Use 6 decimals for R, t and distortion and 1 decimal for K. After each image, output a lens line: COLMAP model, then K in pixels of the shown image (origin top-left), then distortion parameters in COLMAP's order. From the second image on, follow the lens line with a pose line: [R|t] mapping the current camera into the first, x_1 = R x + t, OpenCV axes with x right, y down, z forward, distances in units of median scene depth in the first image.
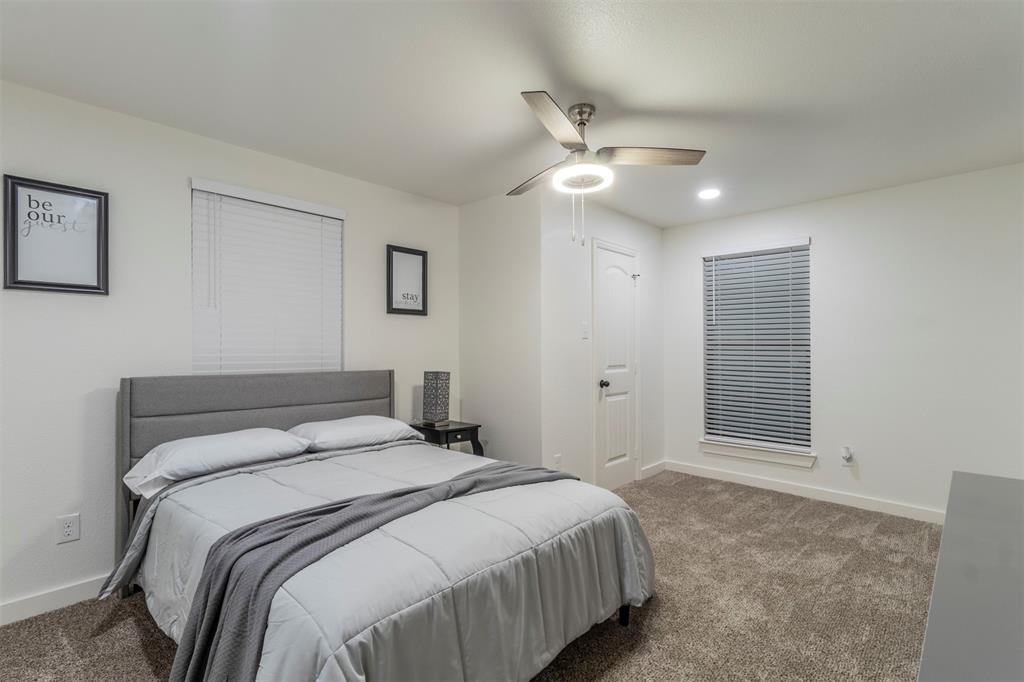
lens RADIAL K [[481.9, 0, 511.9], [0, 481.9, 350.0], [0, 0, 1]] dist [0.000109, -0.000128]
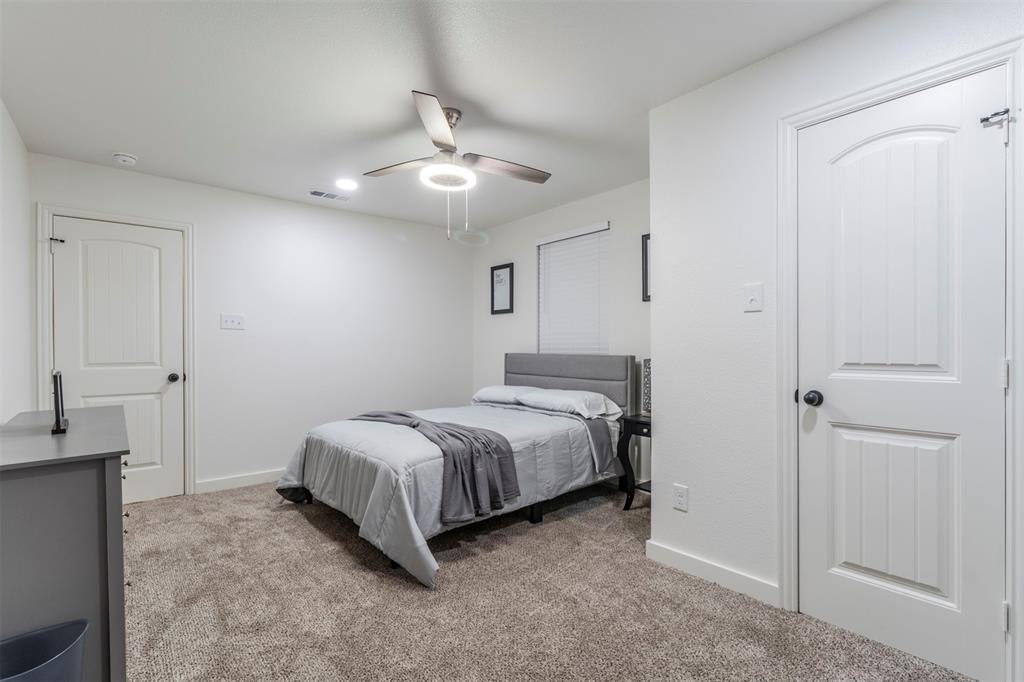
lens RADIAL K [[486.9, 0, 512.0], [0, 486.9, 341.0], [0, 0, 1]] dist [-0.001237, -0.000127]
pose [[-0.127007, 0.001344, -0.991901, 1.081669], [0.017516, 0.999846, -0.000888, 0.007321], [0.991747, -0.017487, -0.127011, 1.117594]]
